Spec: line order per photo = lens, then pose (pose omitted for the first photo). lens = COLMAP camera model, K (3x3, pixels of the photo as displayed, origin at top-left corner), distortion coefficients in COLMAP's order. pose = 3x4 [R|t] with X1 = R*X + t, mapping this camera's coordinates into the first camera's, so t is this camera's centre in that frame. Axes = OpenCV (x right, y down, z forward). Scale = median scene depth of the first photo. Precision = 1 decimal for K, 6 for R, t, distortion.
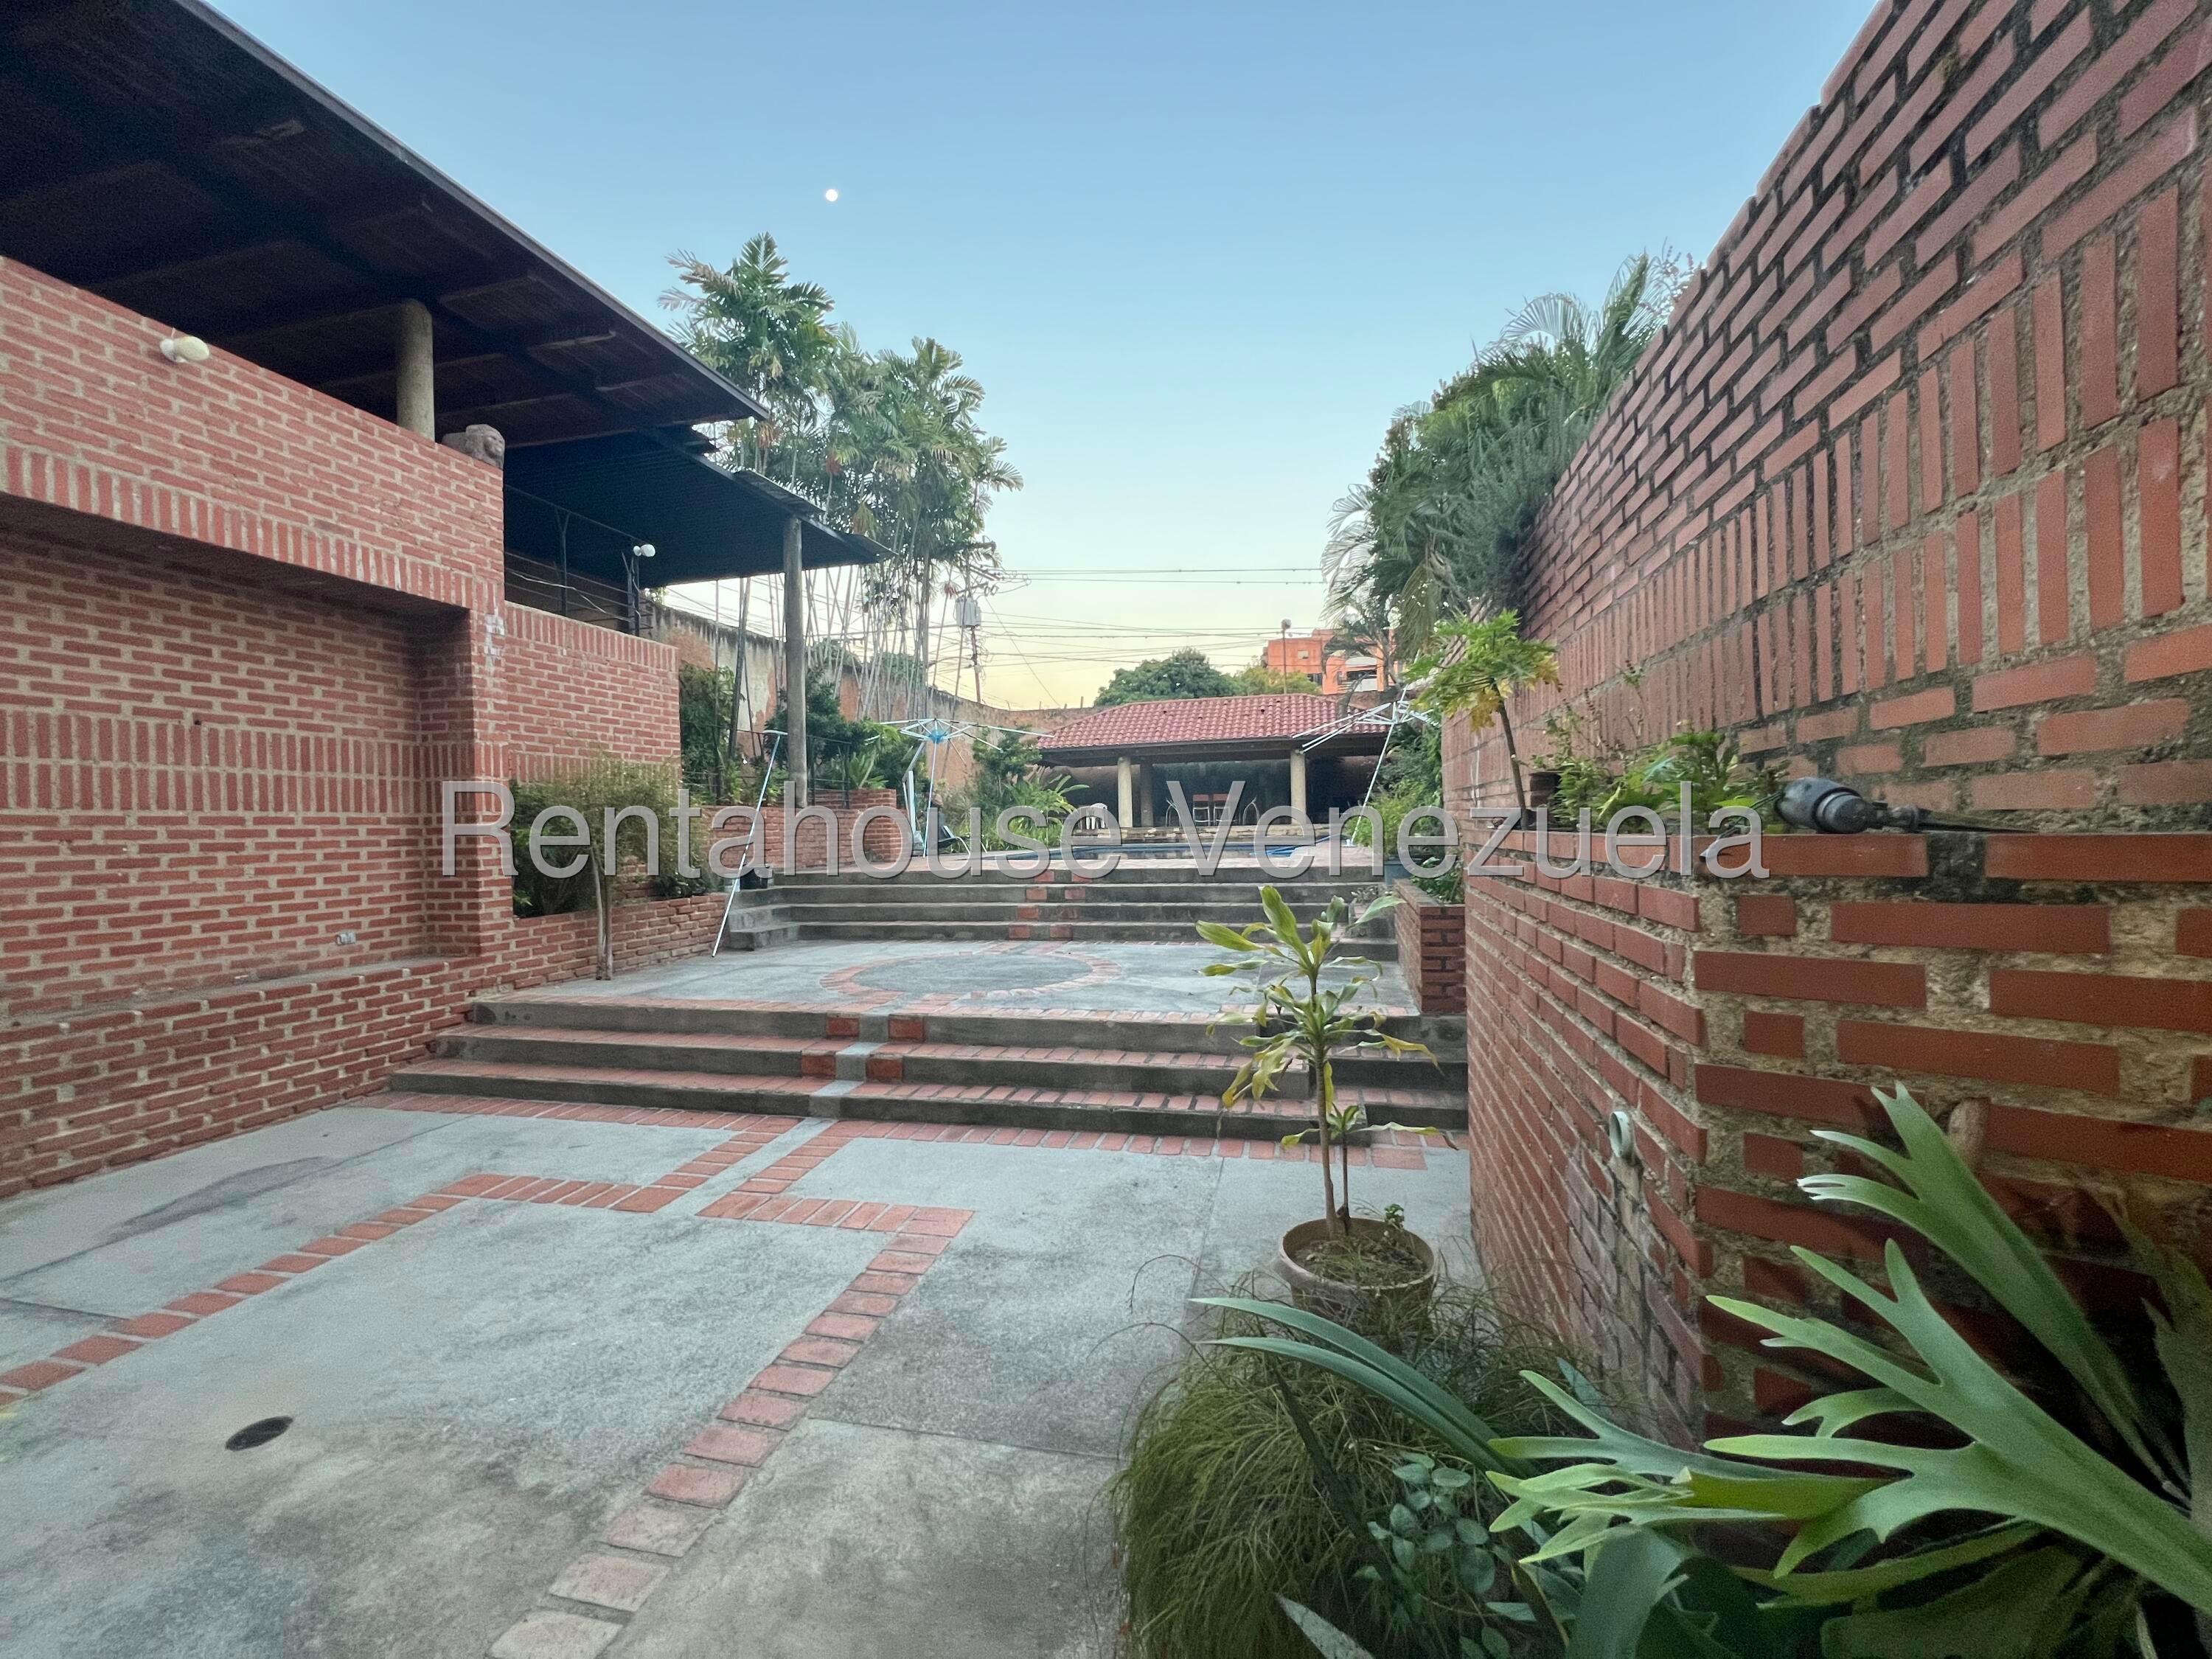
lens RADIAL K [[890.9, 0, 1108.1], [0, 890.9, 830.7], [0, 0, 1]] dist [-0.006391, -0.000044]
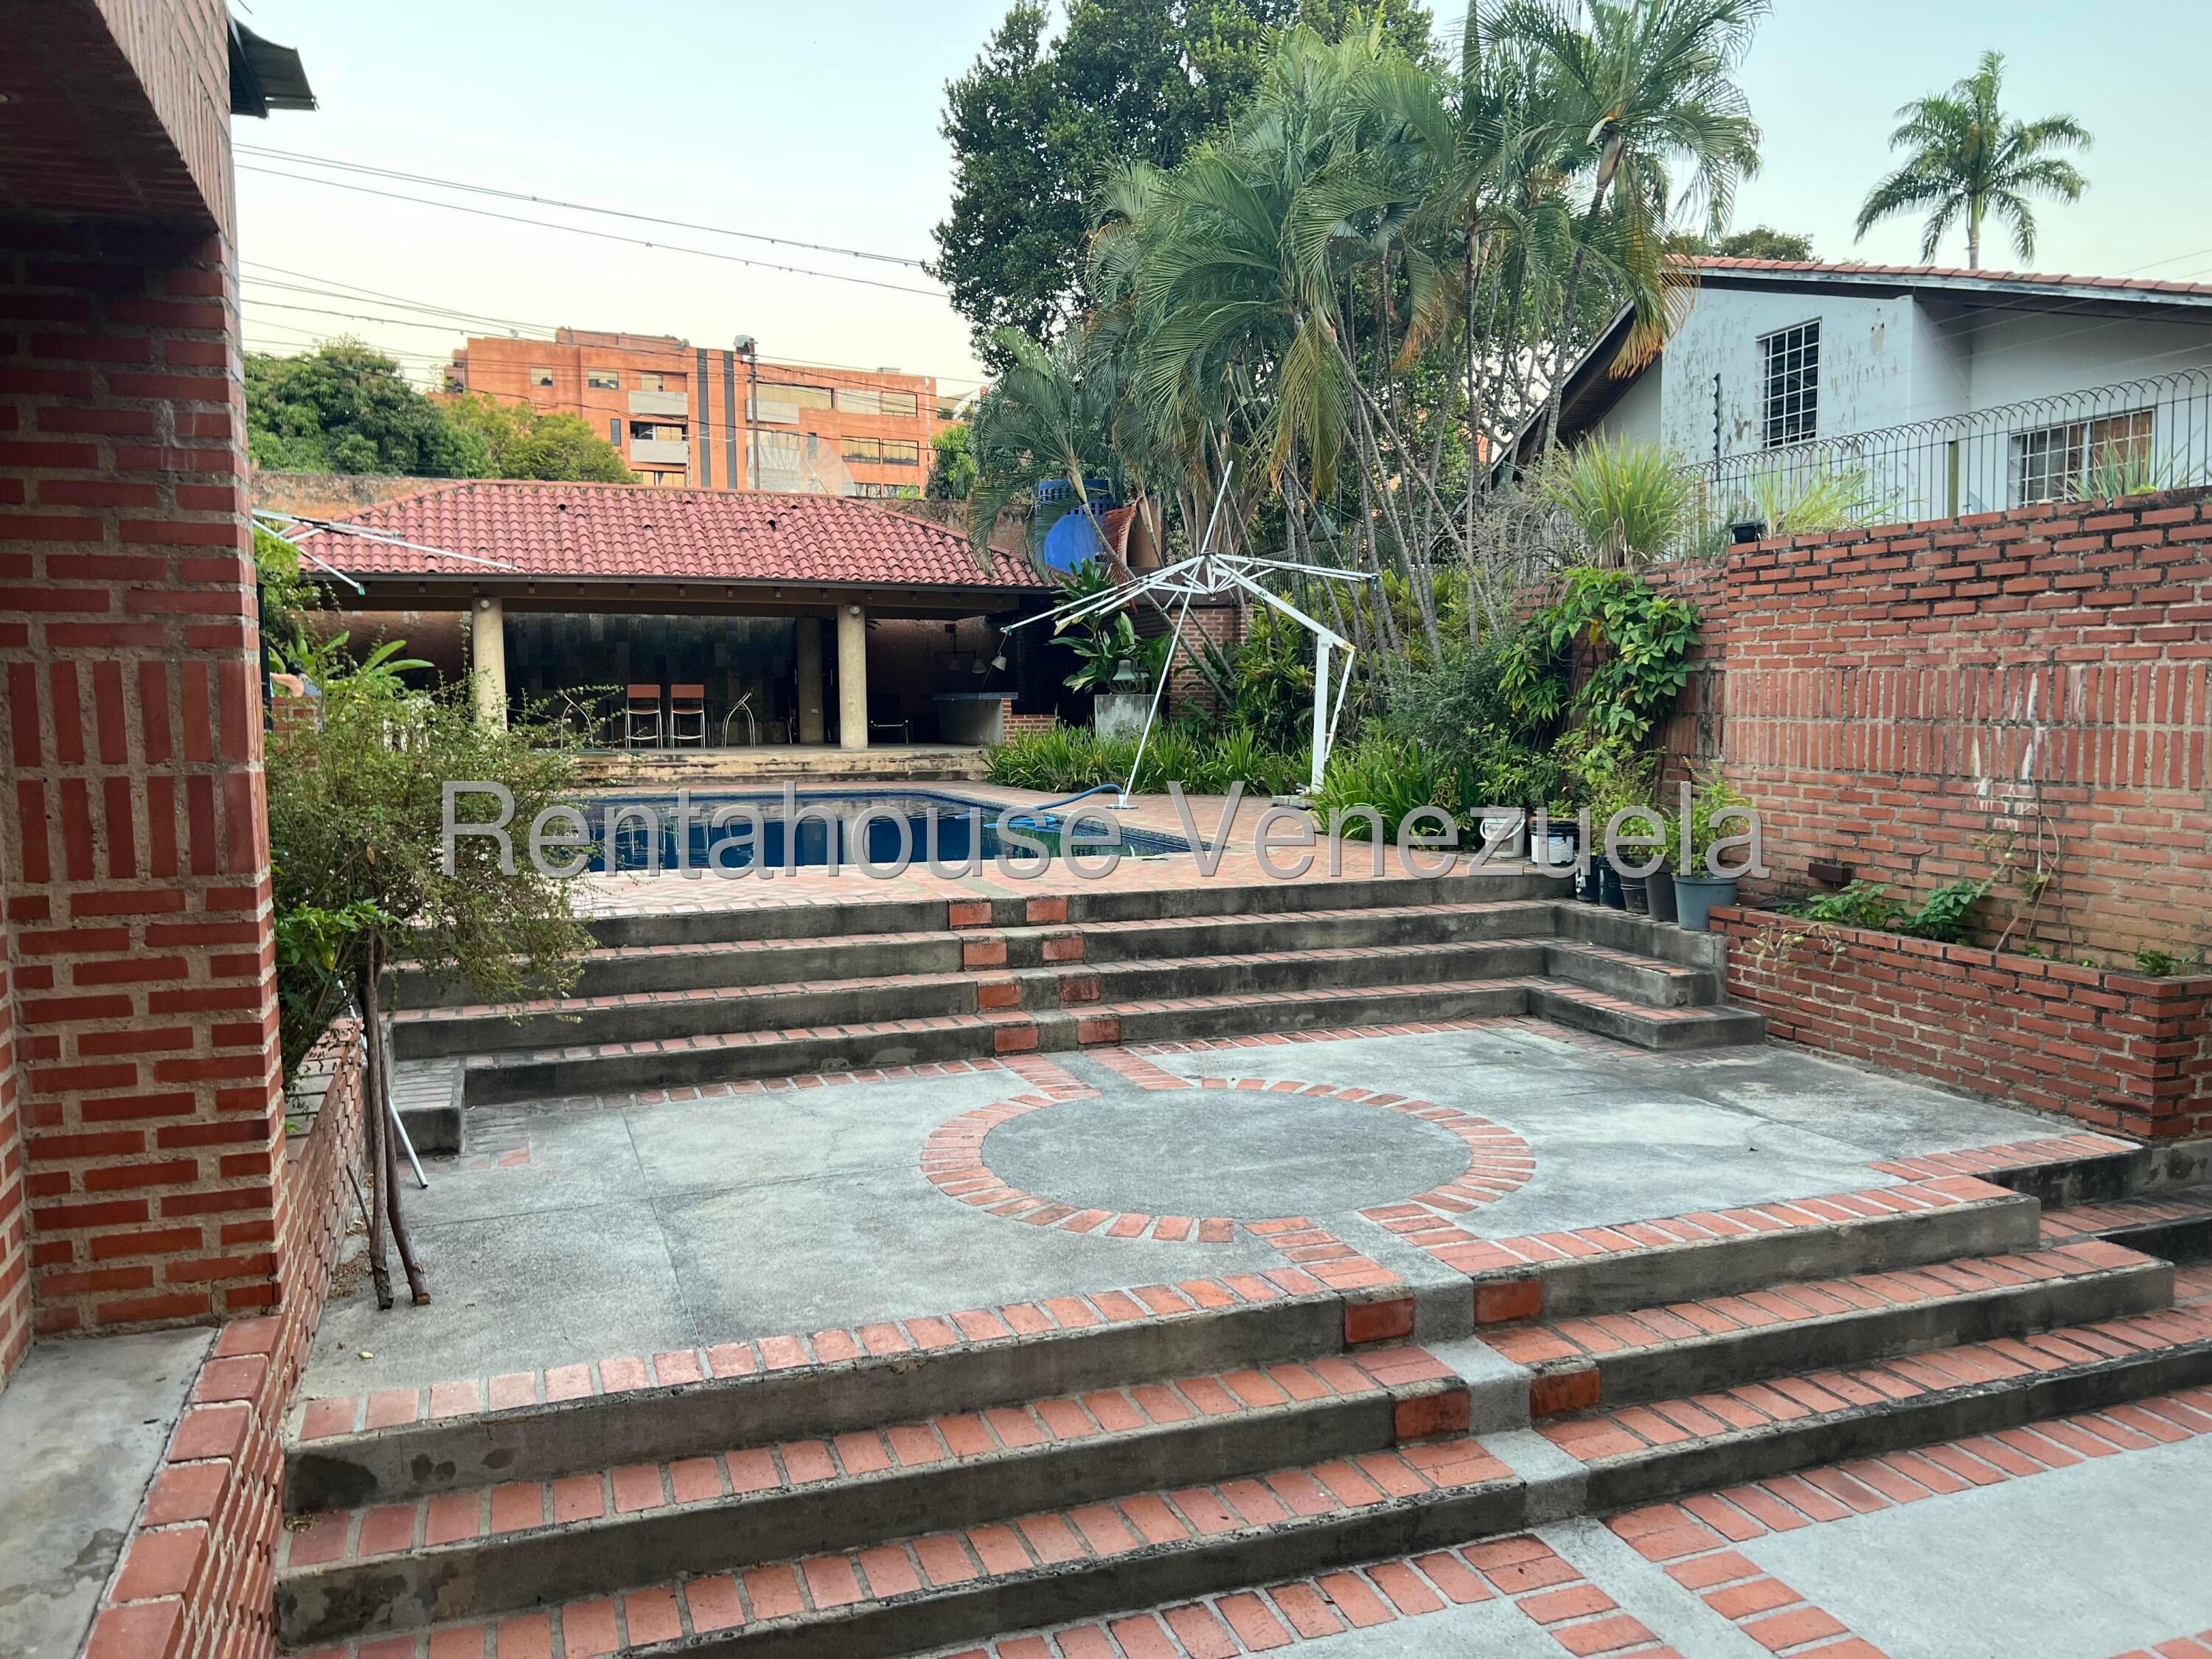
lens RADIAL K [[1675.9, 0, 1102.3], [0, 1675.9, 831.6], [0, 0, 1]] dist [0.054275, -0.047780]
pose [[0.829276, -0.027216, 0.558176, -0.911707], [-0.010042, 0.997926, 0.063577, -0.091647], [-0.558749, -0.058328, 0.827283, 0.363795]]
